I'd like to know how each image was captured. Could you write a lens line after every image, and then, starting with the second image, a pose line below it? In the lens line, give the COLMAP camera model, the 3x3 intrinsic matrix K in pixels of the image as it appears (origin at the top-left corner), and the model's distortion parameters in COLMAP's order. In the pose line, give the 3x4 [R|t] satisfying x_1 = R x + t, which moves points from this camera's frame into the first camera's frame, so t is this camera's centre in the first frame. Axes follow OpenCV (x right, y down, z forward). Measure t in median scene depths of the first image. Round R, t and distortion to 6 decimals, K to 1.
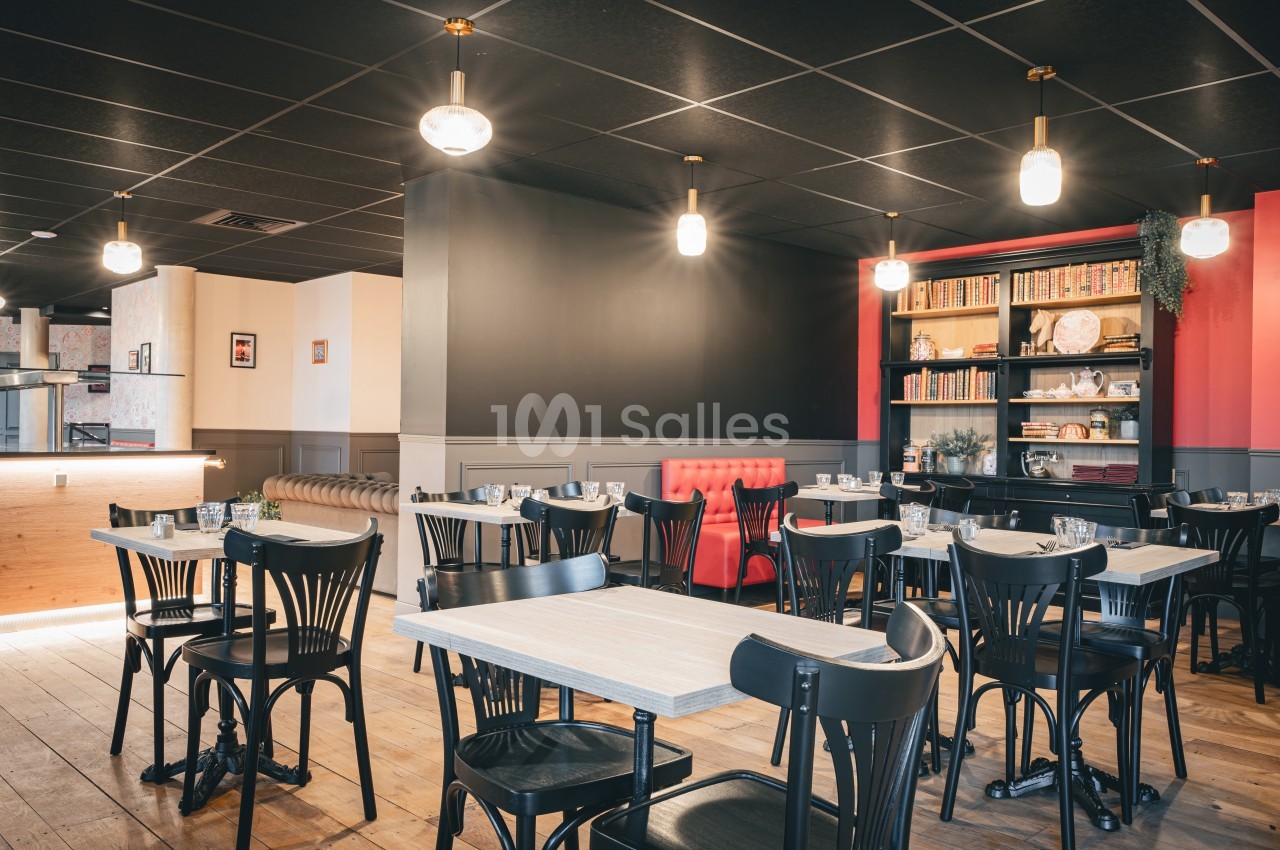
lens RADIAL K [[1051.3, 0, 678.5], [0, 1051.3, 415.7], [0, 0, 1]] dist [0.011174, 0.002470]
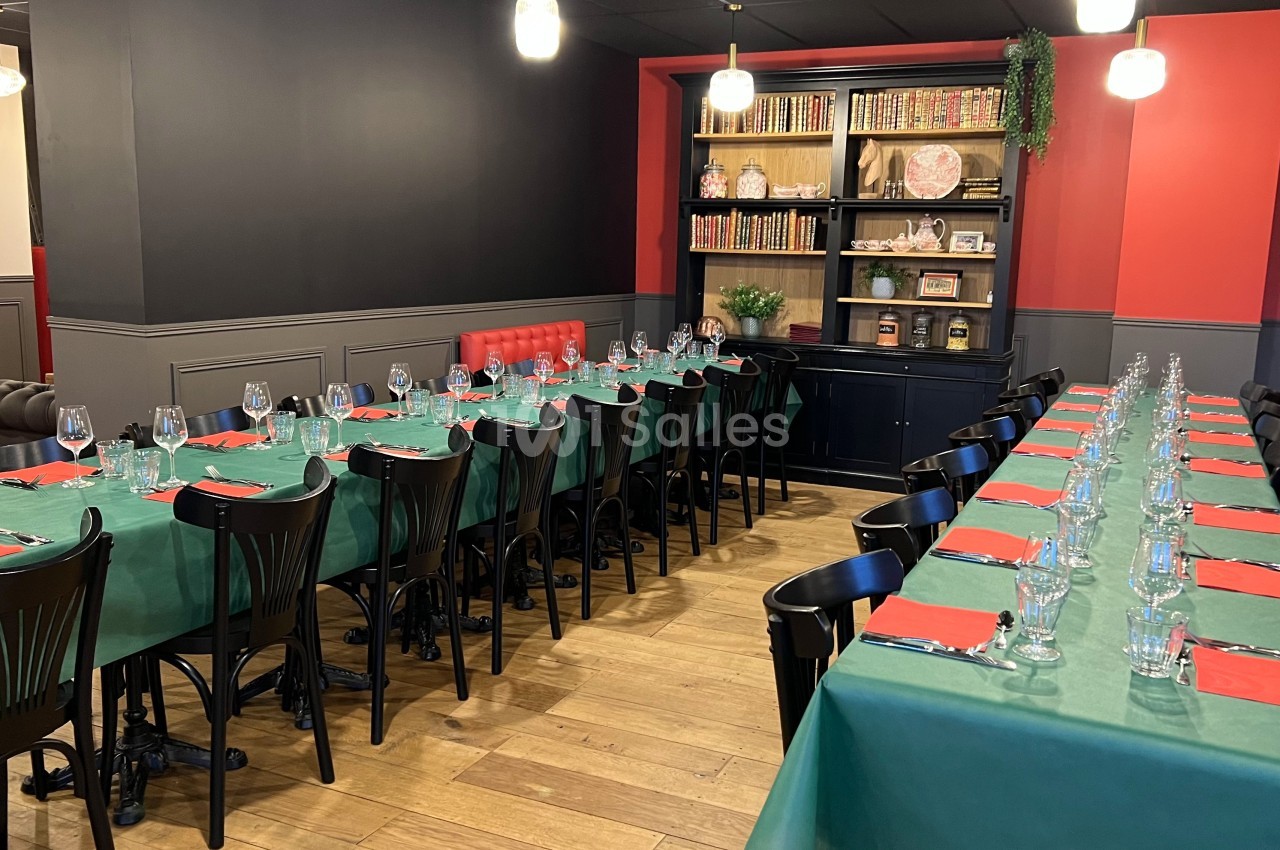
lens RADIAL K [[1113.5, 0, 646.5], [0, 1113.5, 427.2], [0, 0, 1]] dist [0.046048, -0.019342]
pose [[0.932497, -0.057327, 0.356598, -0.149796], [-0.014610, 0.980528, 0.195834, -0.049207], [-0.360881, -0.187824, 0.913503, 0.218498]]
